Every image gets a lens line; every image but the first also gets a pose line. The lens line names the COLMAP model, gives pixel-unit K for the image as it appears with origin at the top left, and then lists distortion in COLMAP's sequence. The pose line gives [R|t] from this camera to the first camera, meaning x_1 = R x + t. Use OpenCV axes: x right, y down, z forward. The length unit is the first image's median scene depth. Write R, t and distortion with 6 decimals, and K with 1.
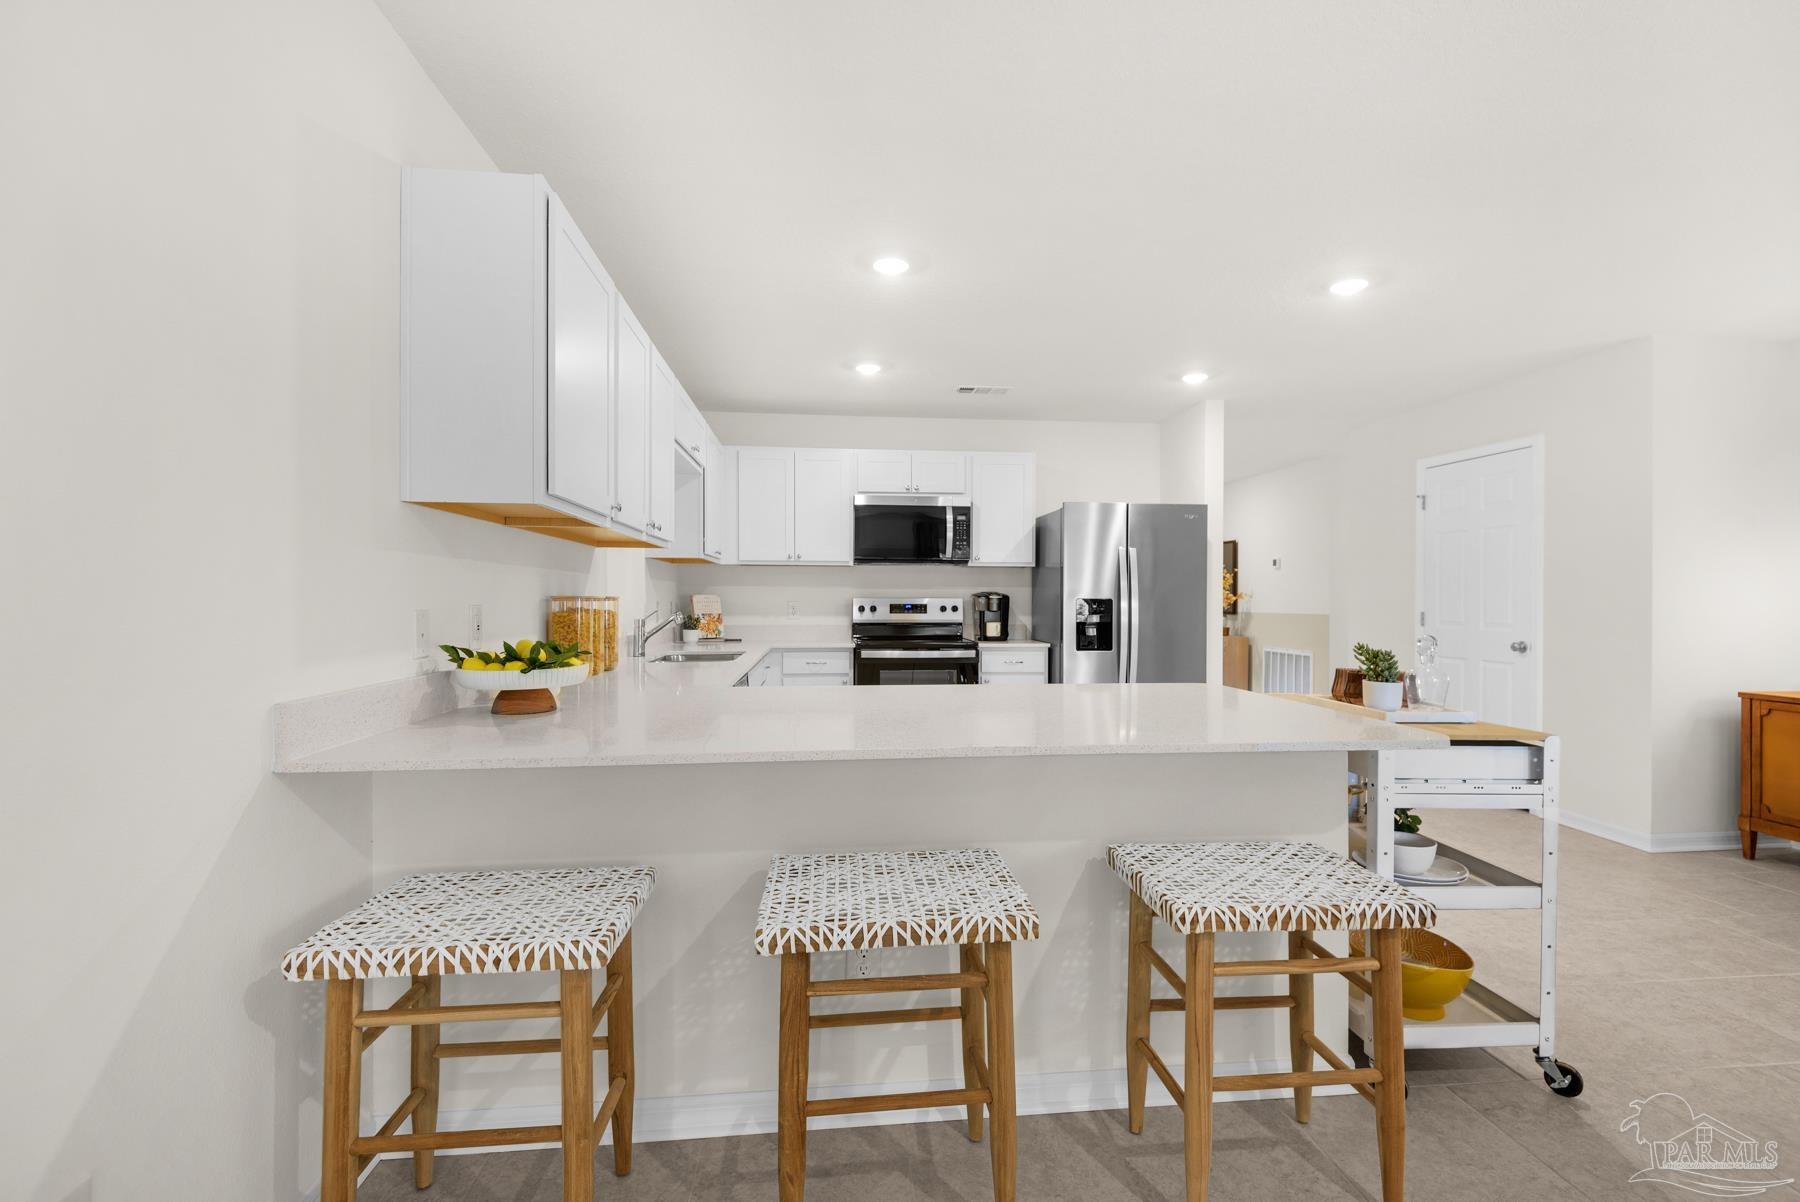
lens RADIAL K [[813.3, 0, 903.7], [0, 813.3, 591.7], [0, 0, 1]] dist [-0.002628, -0.000730]
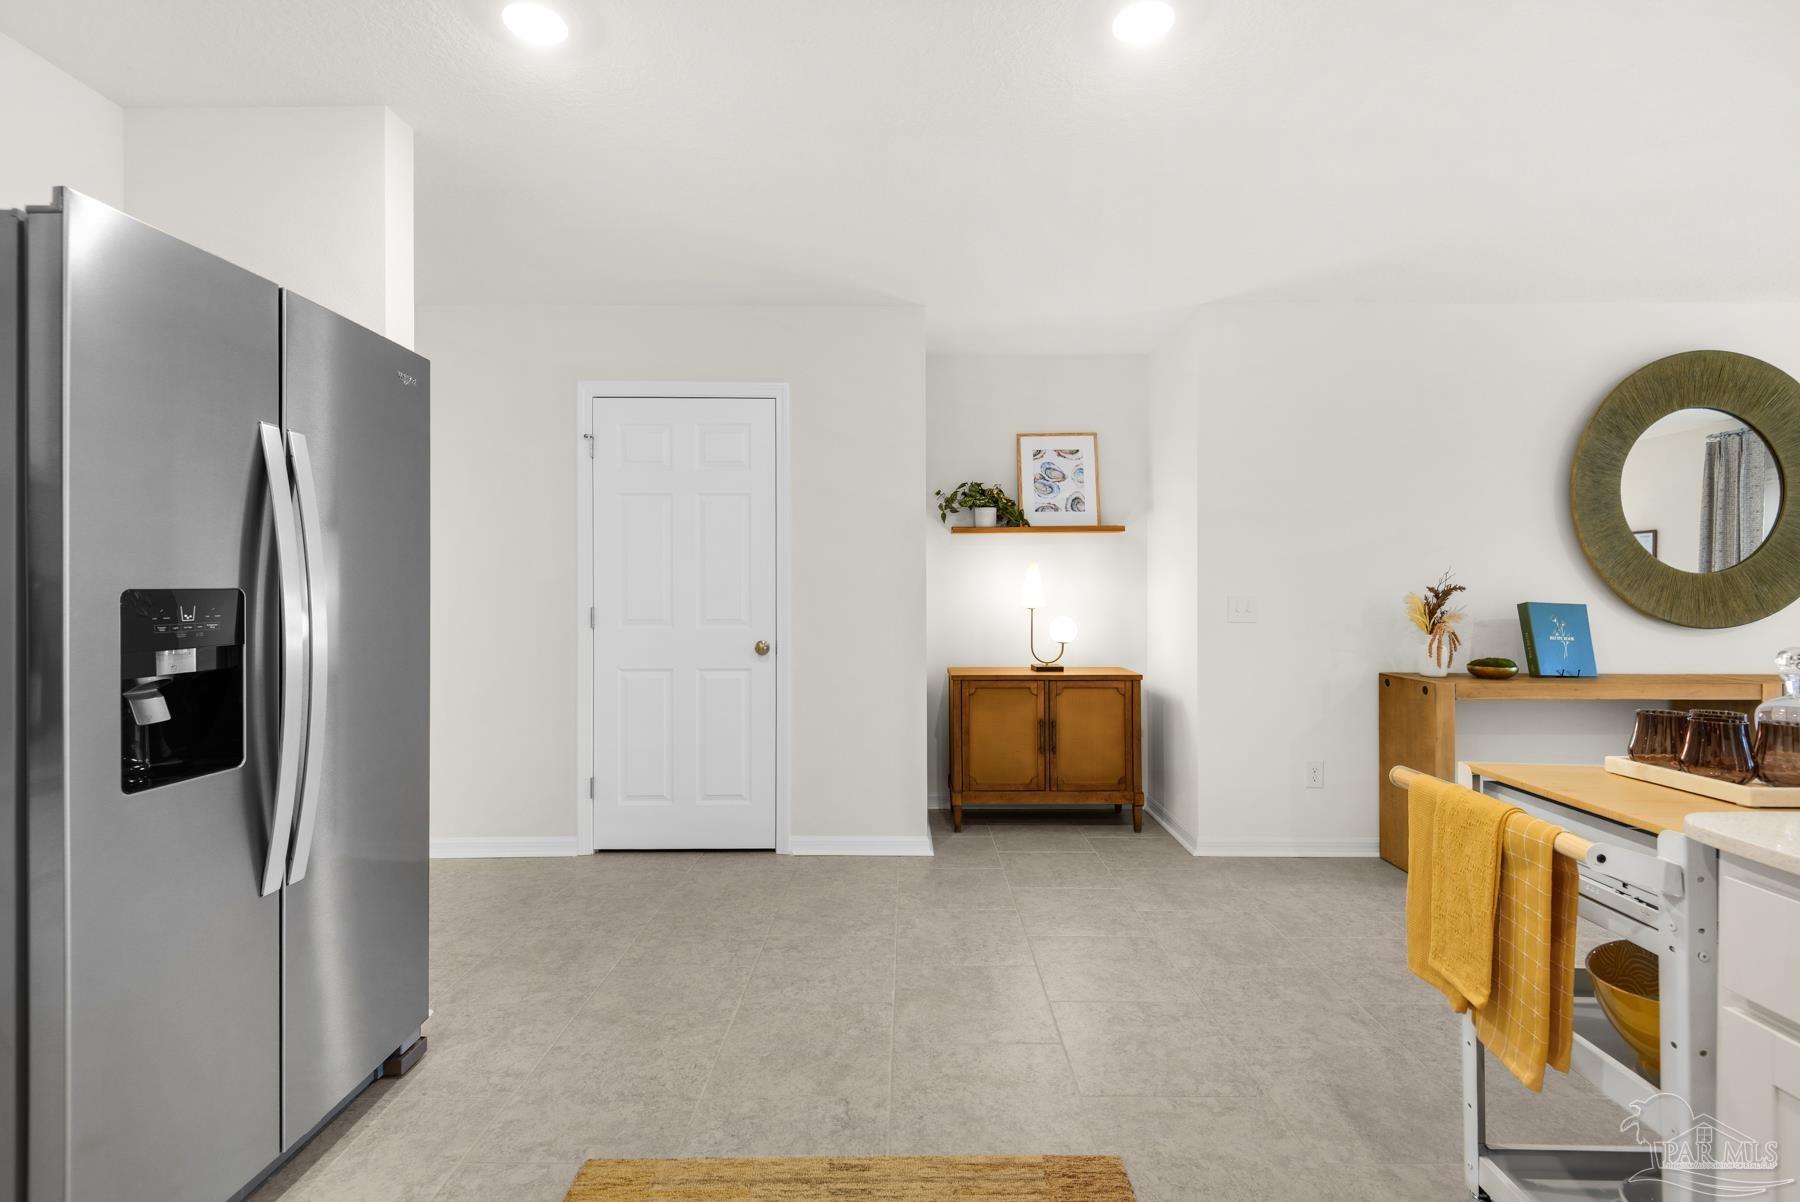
lens RADIAL K [[813.3, 0, 903.7], [0, 813.3, 591.7], [0, 0, 1]] dist [-0.002628, -0.000730]
pose [[0.101734, -0.007607, 0.994783, -0.012471], [-0.003368, 0.999962, 0.007991, 0.005979], [-0.994806, -0.004164, 0.101705, 0.717746]]
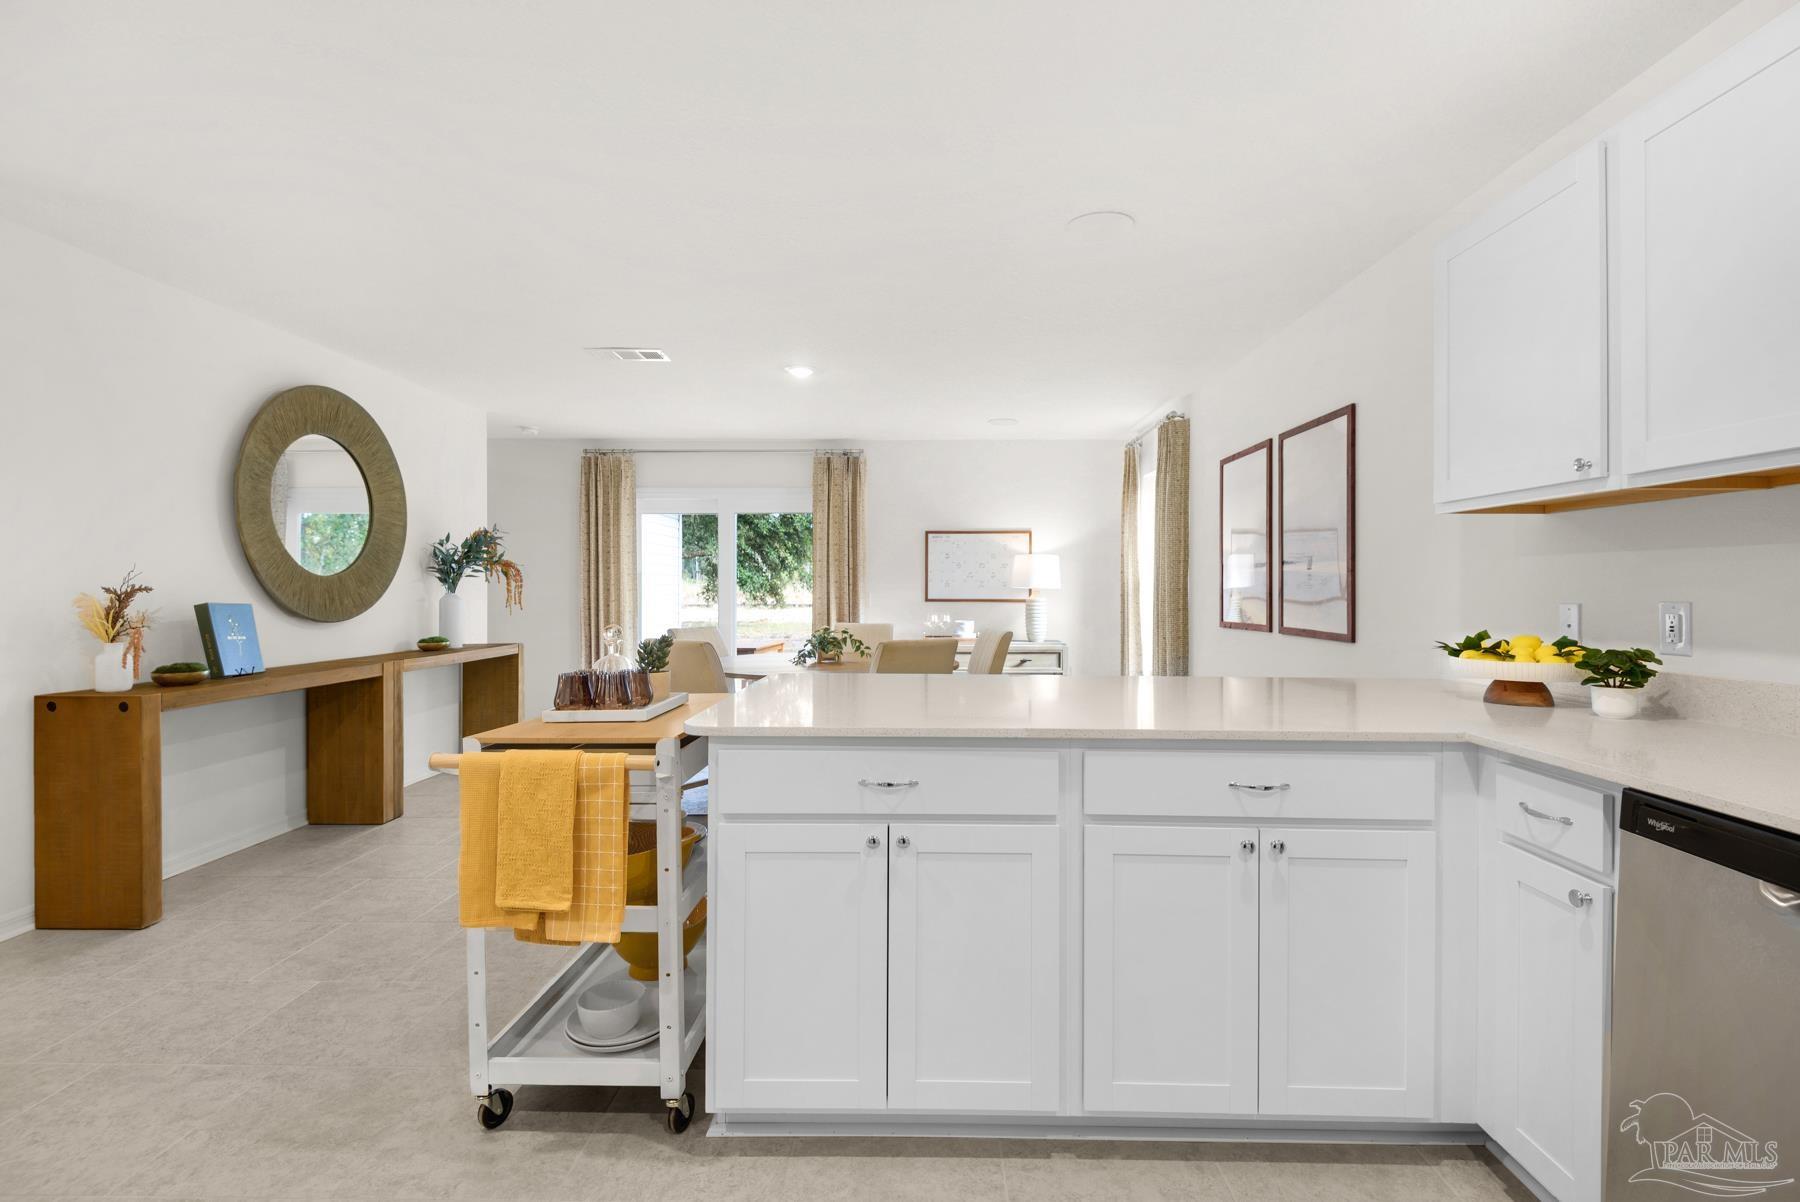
lens RADIAL K [[813.3, 0, 903.7], [0, 813.3, 591.7], [0, 0, 1]] dist [-0.002628, -0.000730]
pose [[-0.992030, -0.002287, 0.125982, 0.069074], [-0.002064, 0.999996, 0.001898, 0.006608], [-0.125986, 0.001622, -0.992031, 0.857298]]
